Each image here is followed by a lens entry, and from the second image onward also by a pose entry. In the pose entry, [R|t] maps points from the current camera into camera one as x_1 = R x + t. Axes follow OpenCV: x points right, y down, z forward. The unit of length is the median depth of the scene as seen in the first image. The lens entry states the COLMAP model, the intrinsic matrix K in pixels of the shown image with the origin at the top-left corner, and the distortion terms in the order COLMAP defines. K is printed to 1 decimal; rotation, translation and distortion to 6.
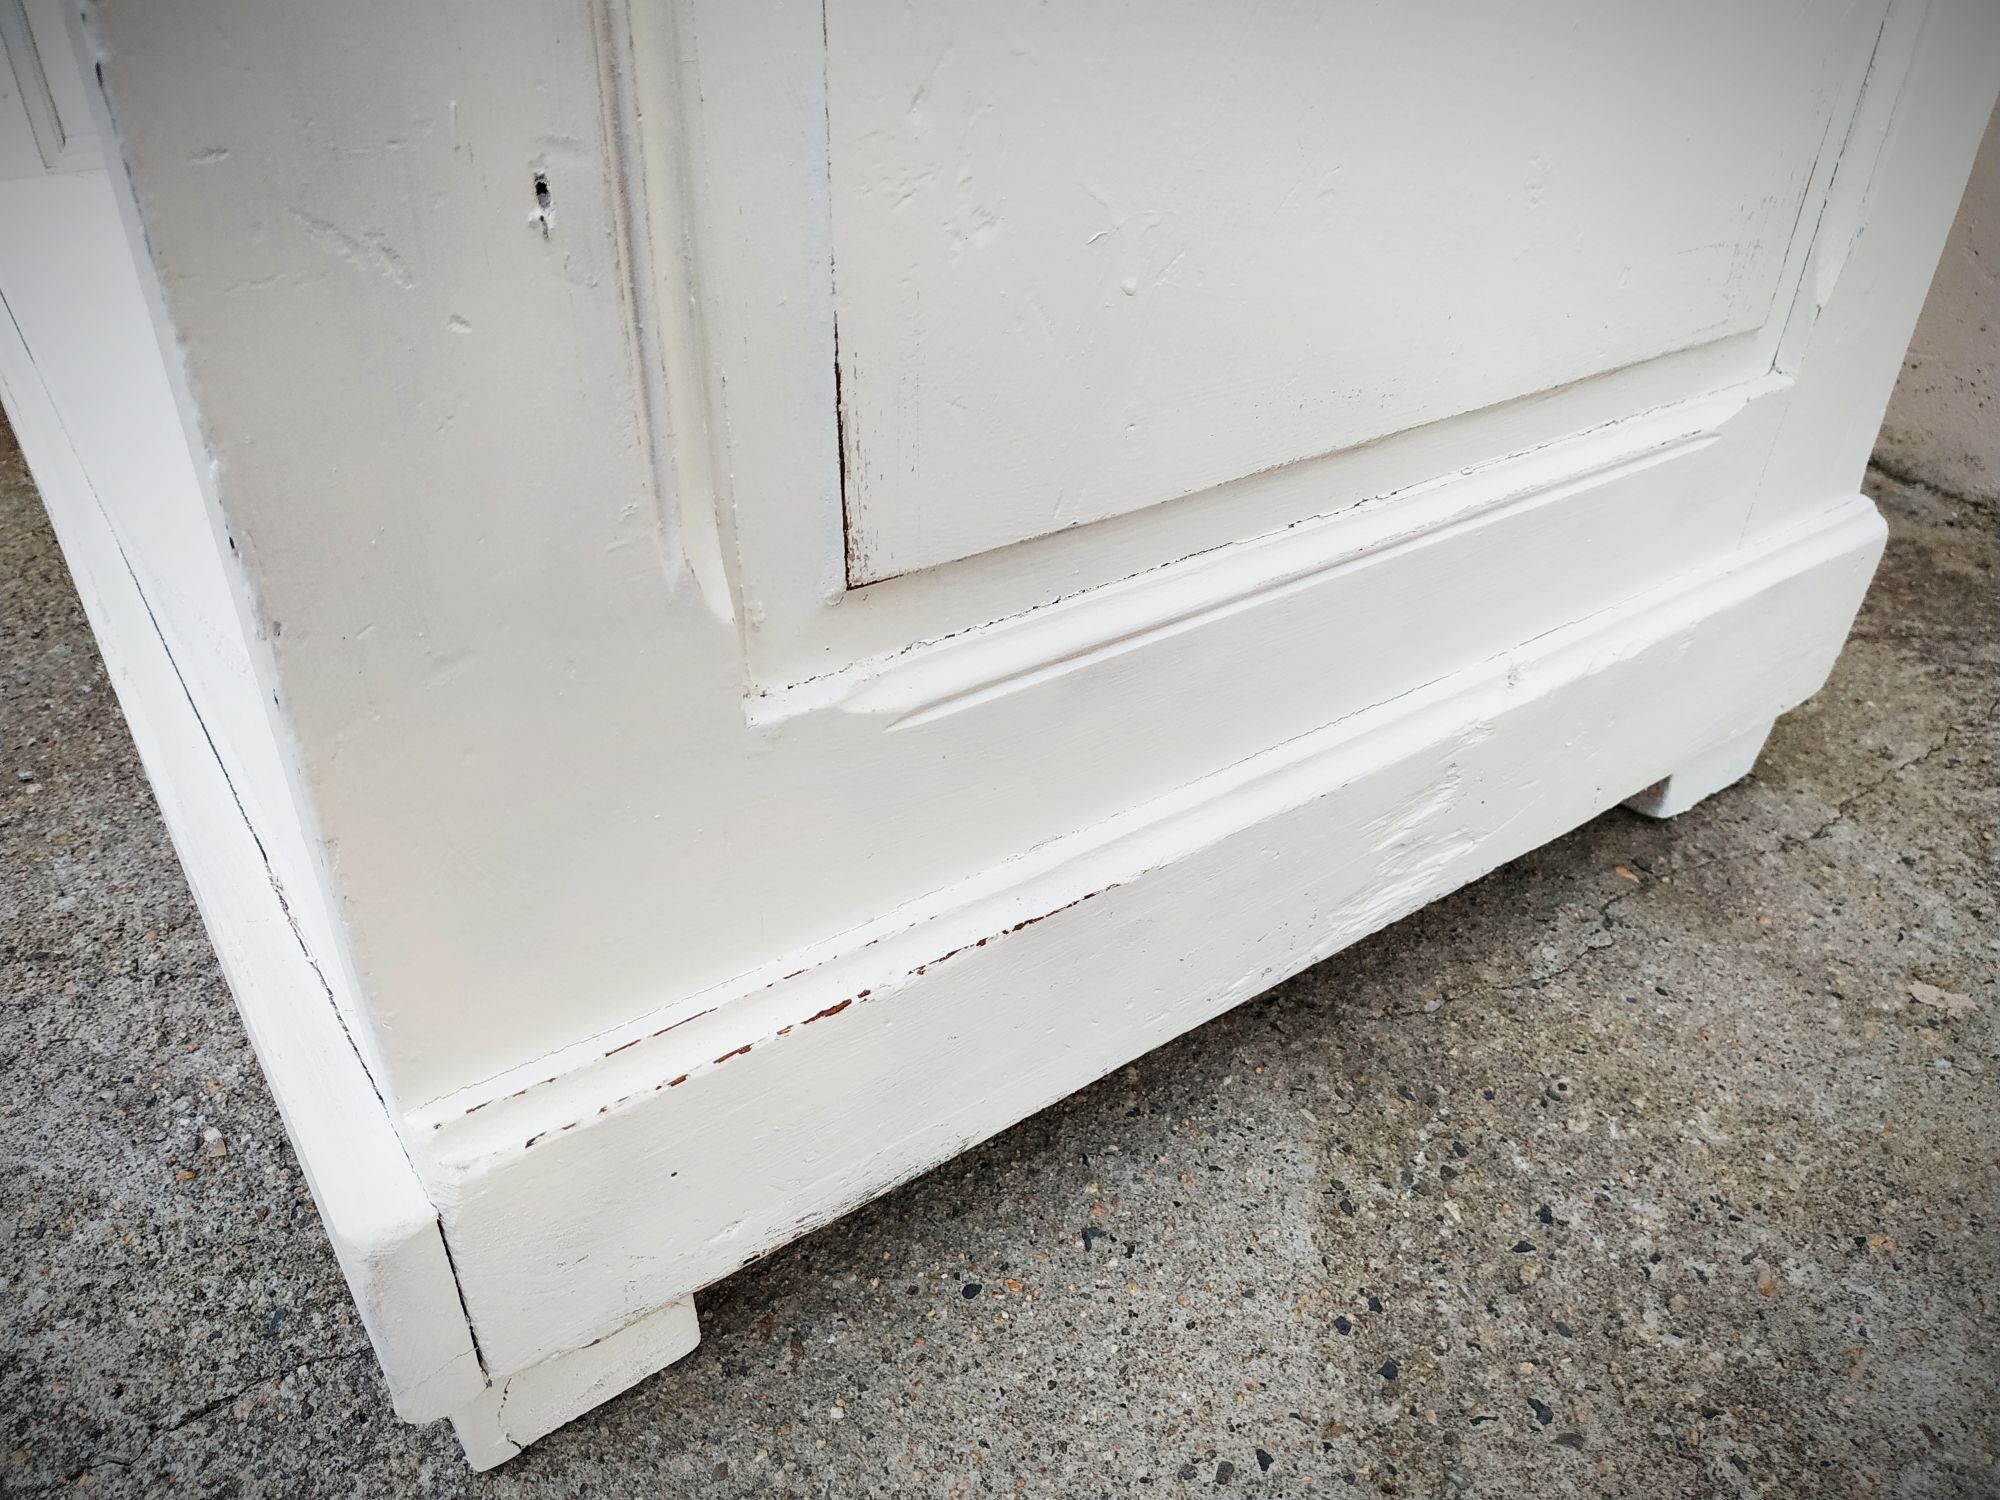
lens RADIAL K [[1459.6, 0, 994.9], [0, 1459.6, 755.1], [0, 0, 1]] dist [-0.013128, -0.003320]
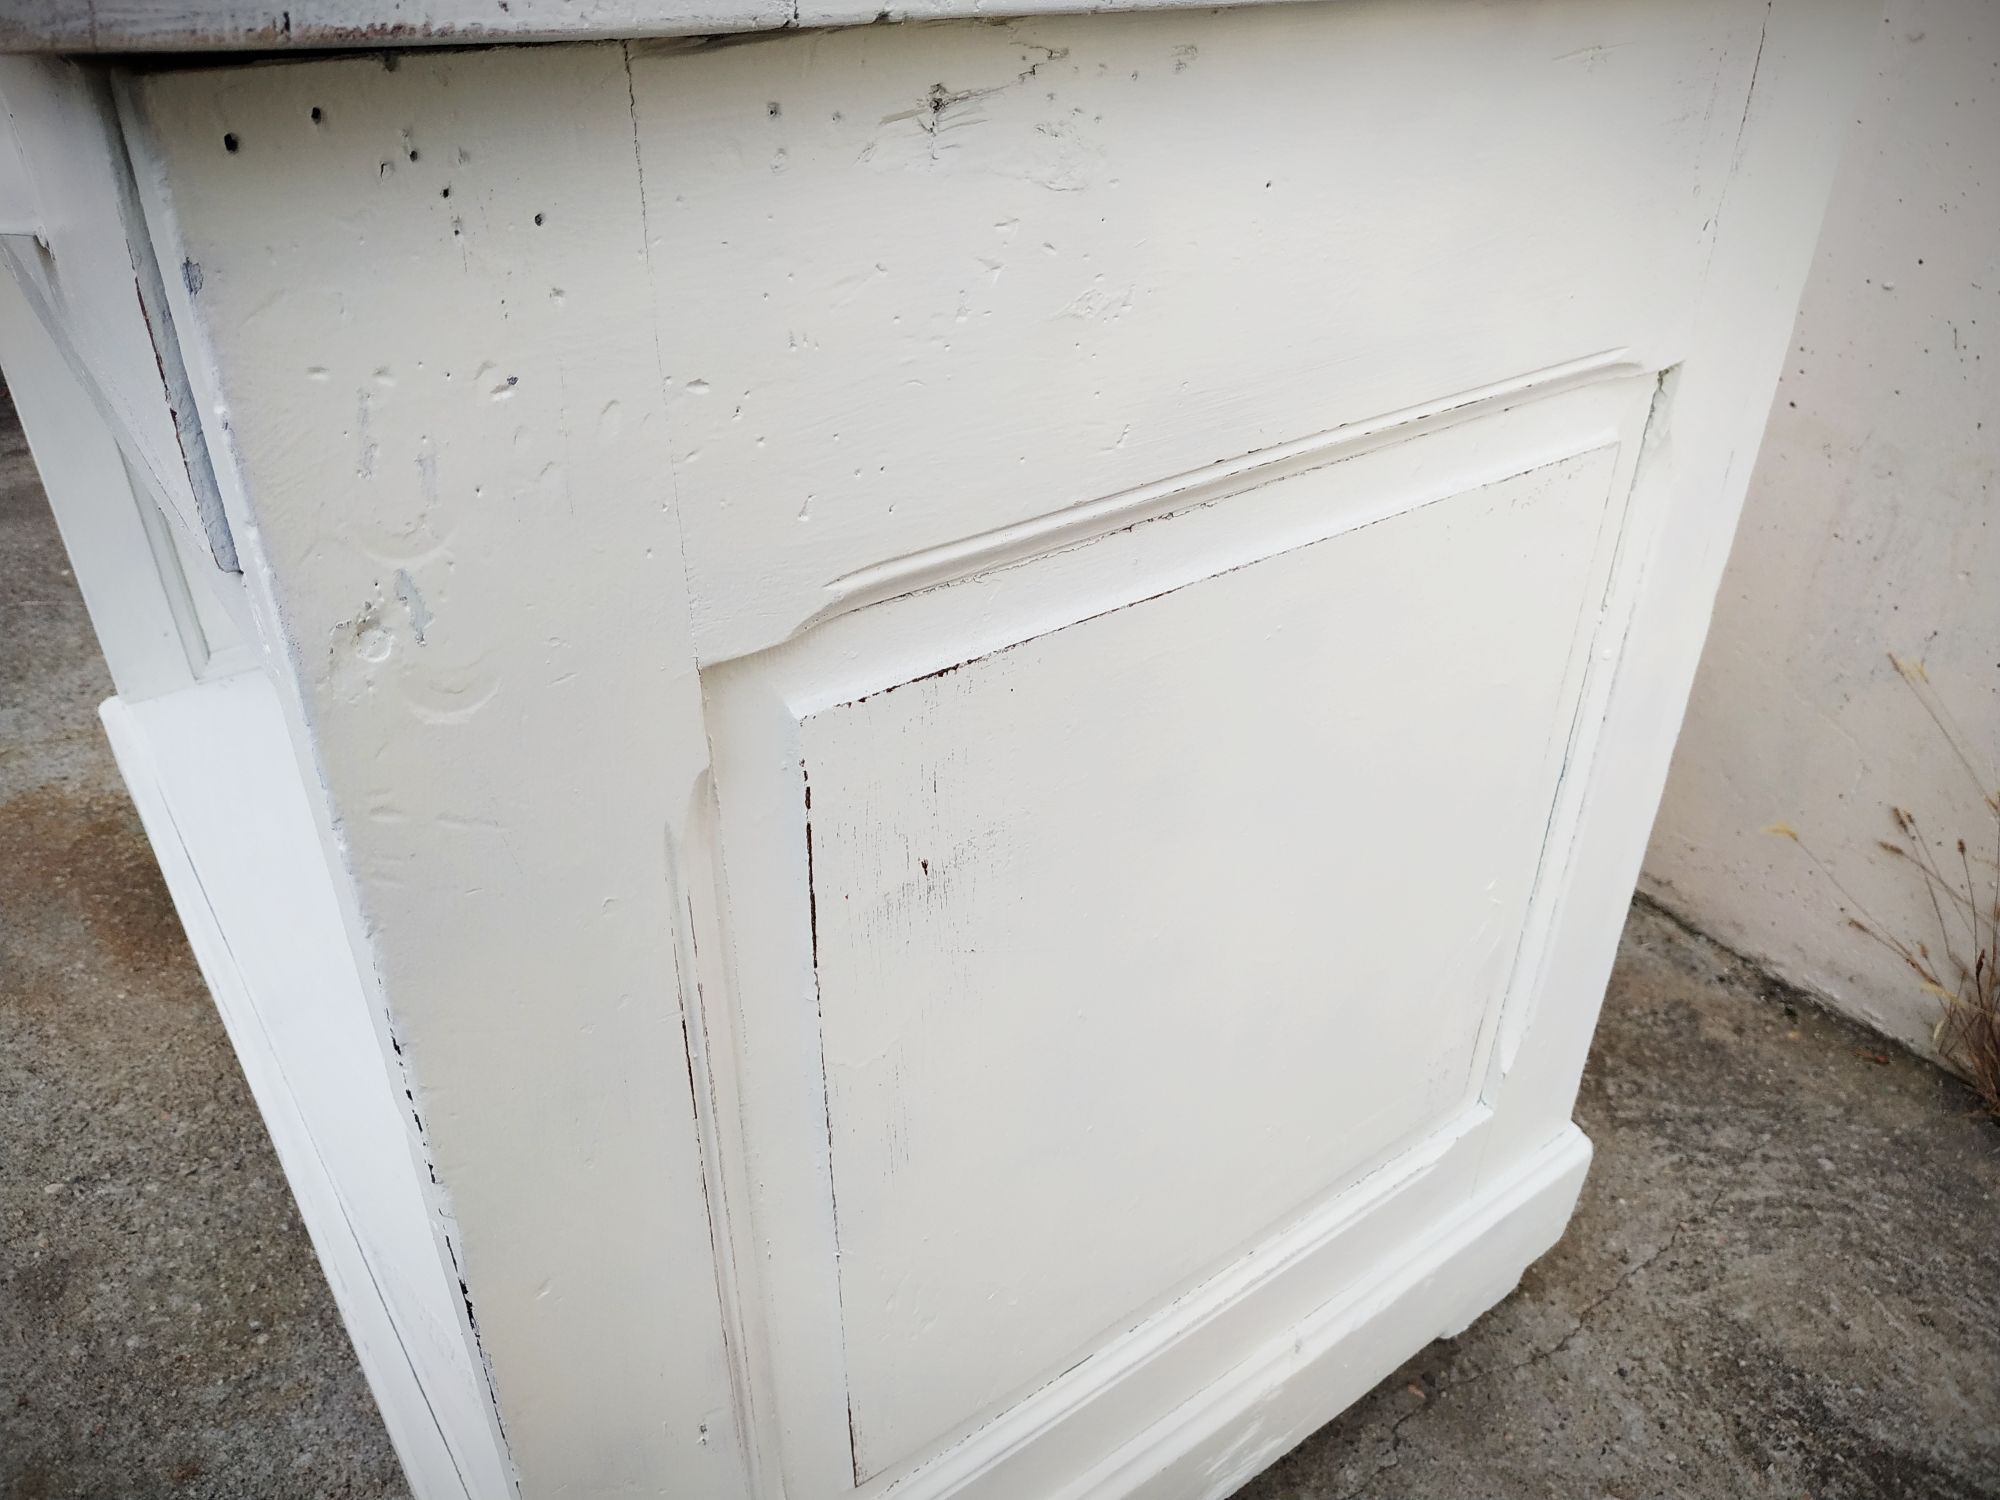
lens RADIAL K [[1459.6, 0, 994.9], [0, 1459.6, 755.1], [0, 0, 1]] dist [-0.013128, -0.003320]
pose [[0.999804, -0.019788, 0.000894, 0.041207], [0.019807, 0.999207, -0.034538, -0.467520], [-0.000210, 0.034549, 0.999403, -0.393498]]
